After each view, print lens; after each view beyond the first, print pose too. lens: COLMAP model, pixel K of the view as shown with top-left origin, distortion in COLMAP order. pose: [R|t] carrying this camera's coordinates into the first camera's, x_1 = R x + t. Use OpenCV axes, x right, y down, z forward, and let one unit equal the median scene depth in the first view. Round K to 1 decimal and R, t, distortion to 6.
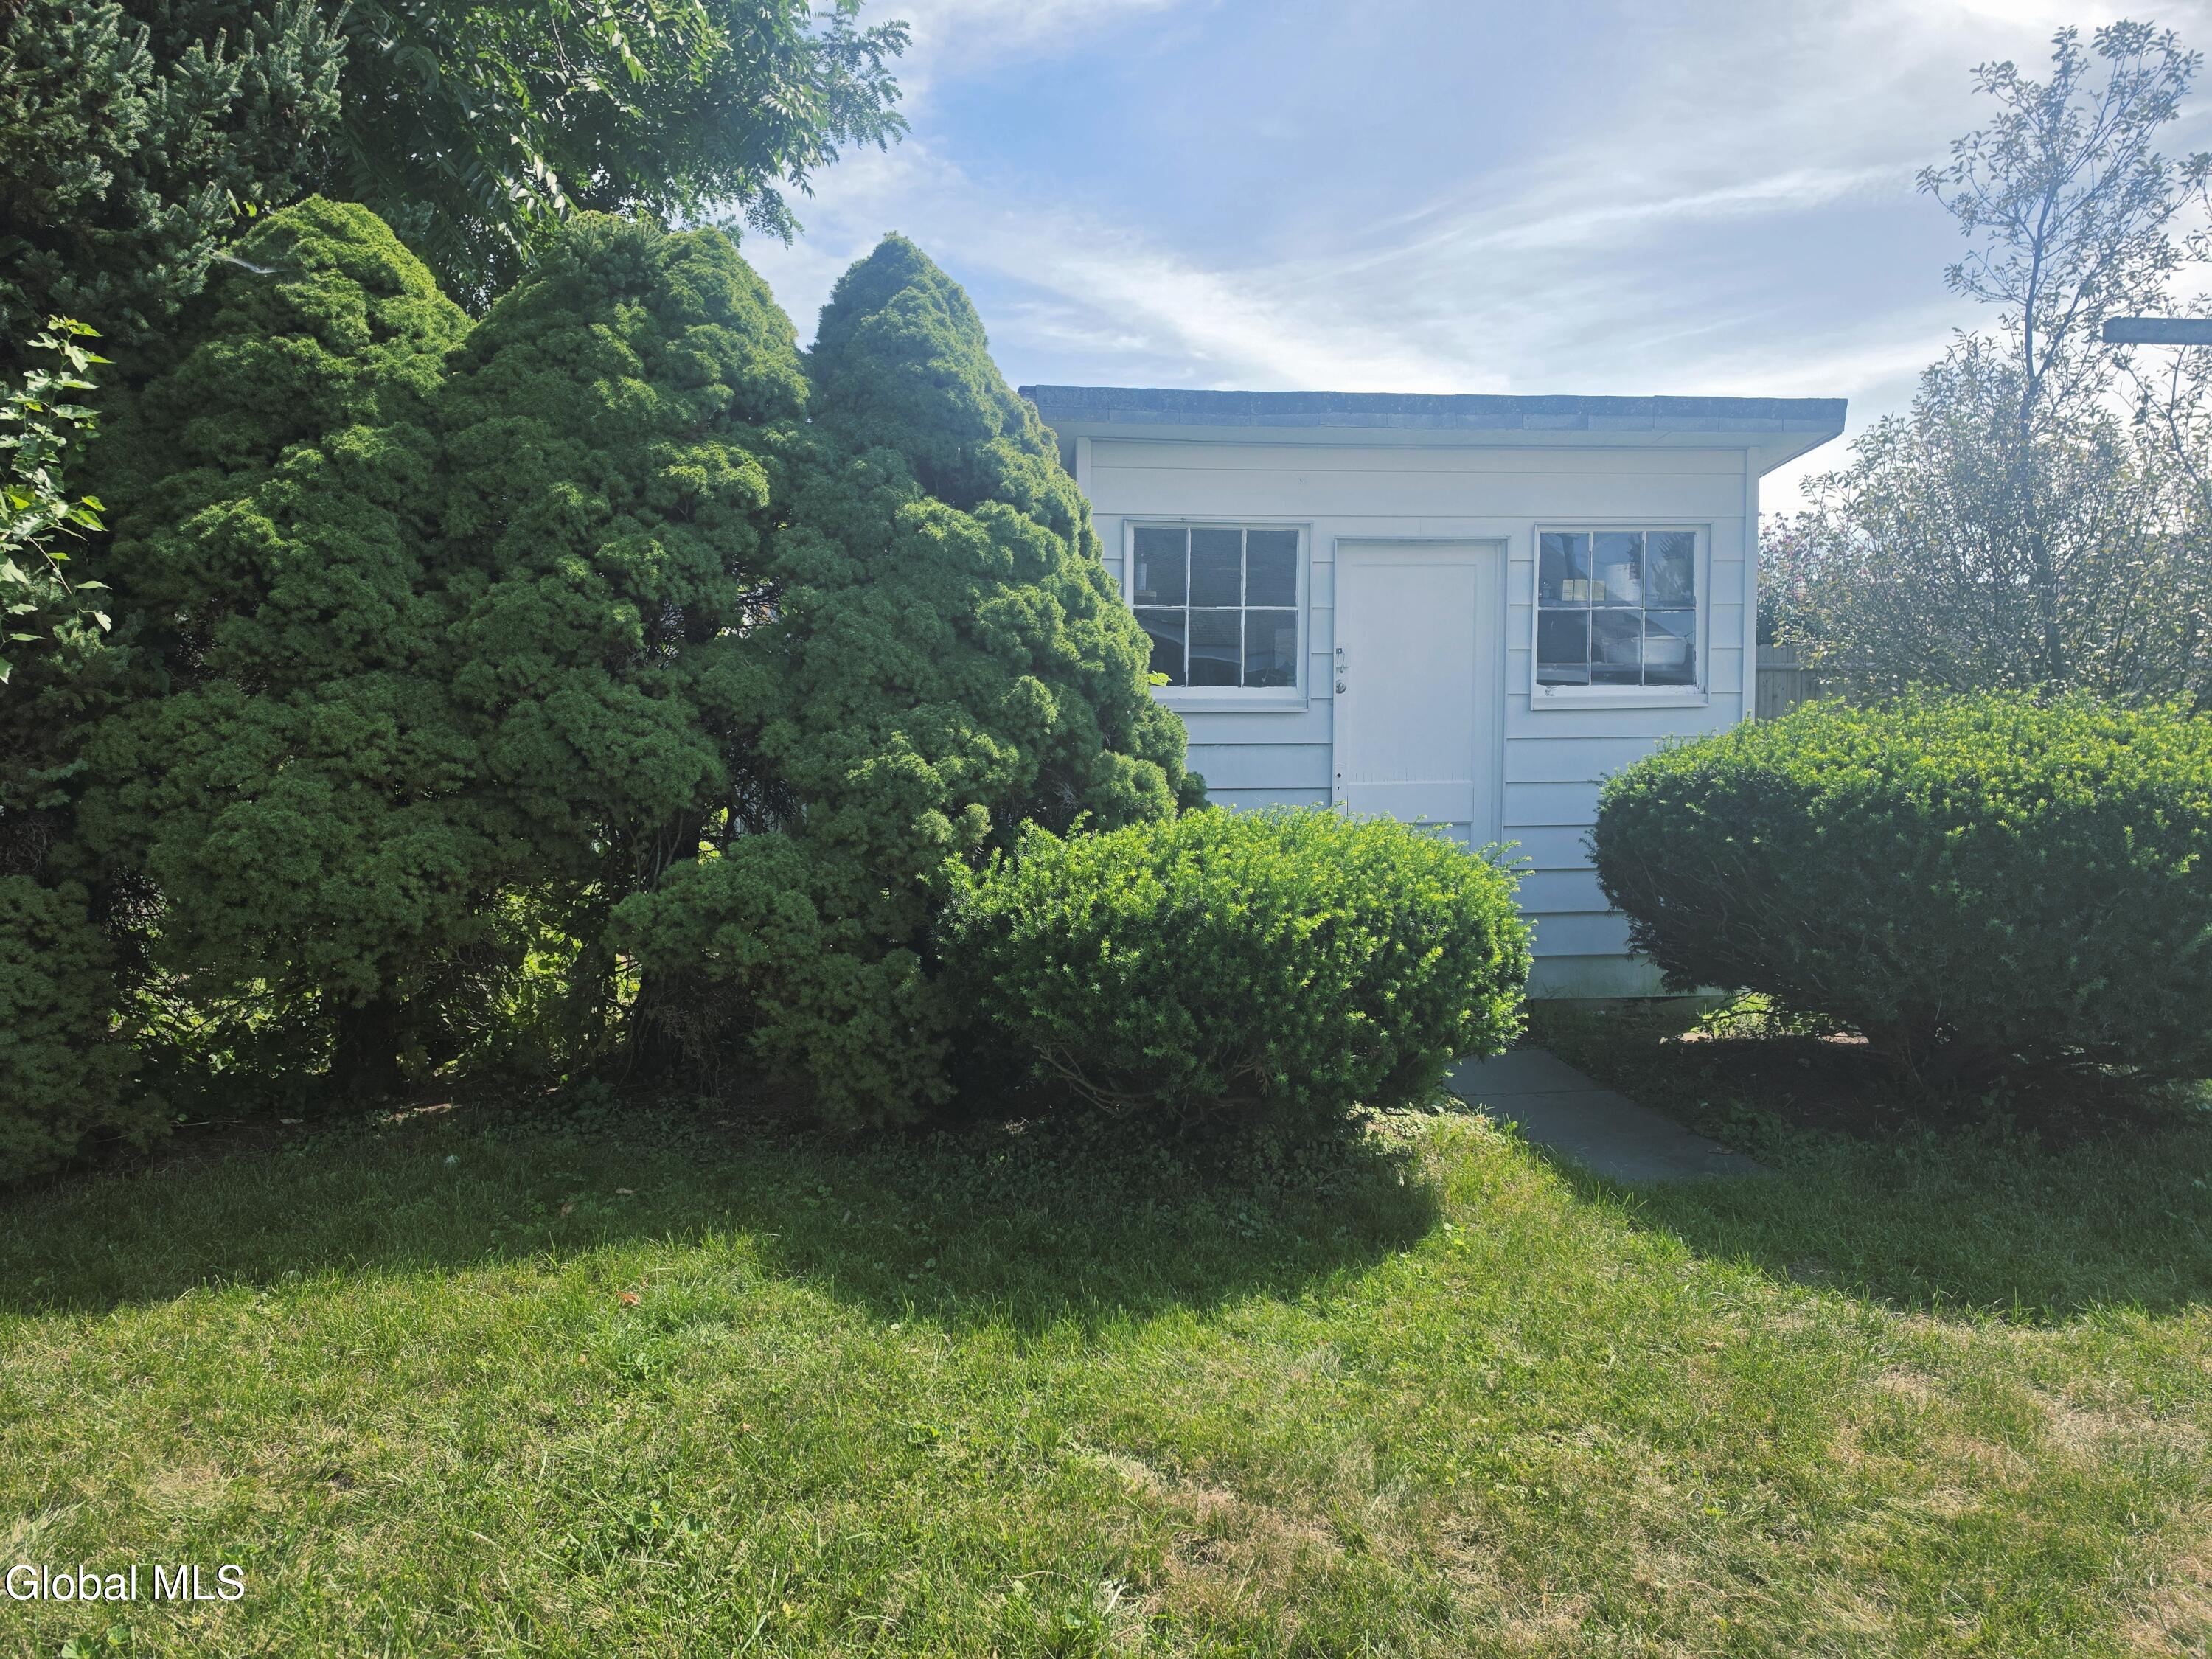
lens RADIAL K [[1549.7, 0, 1096.9], [0, 1549.7, 832.7], [0, 0, 1]] dist [0.037774, -0.023071]
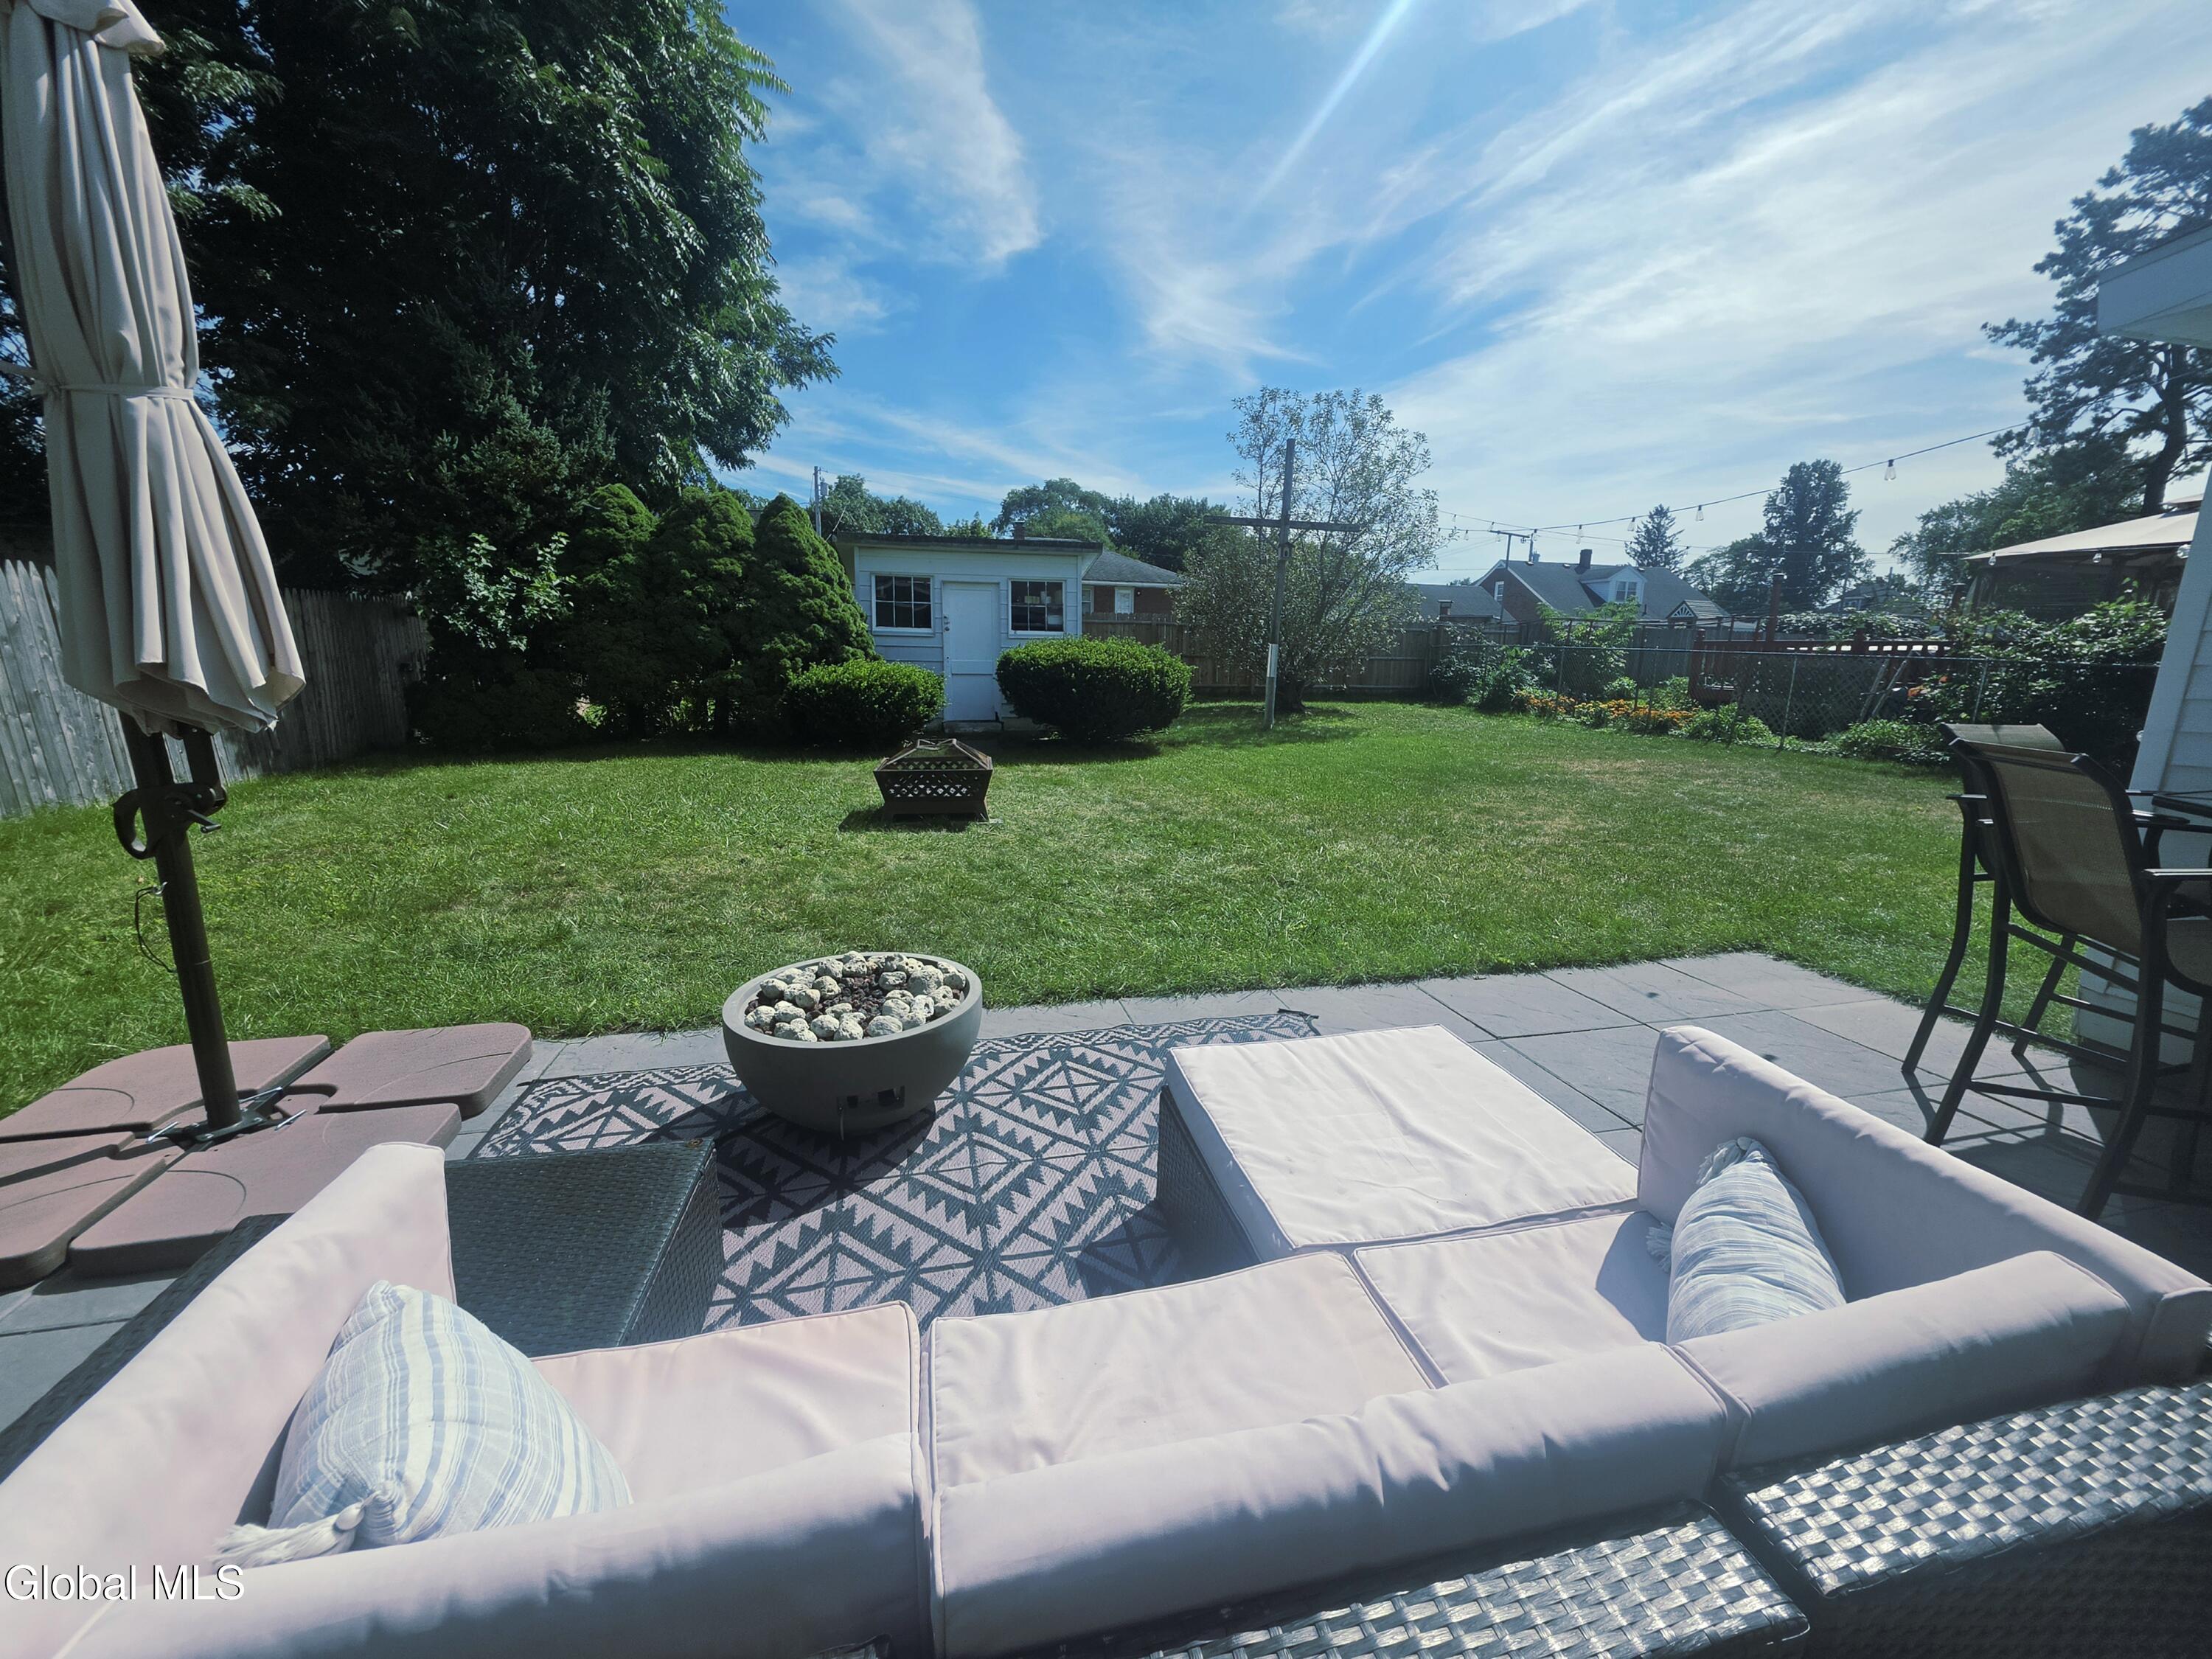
lens RADIAL K [[885.7, 0, 1113.8], [0, 885.7, 834.3], [0, 0, 1]] dist [-0.000321, 0.000125]
pose [[0.995532, 0.000542, 0.094421, 0.473419], [-0.013332, 0.990773, 0.134876, 0.104276], [-0.093477, -0.135532, 0.986353, -1.253097]]
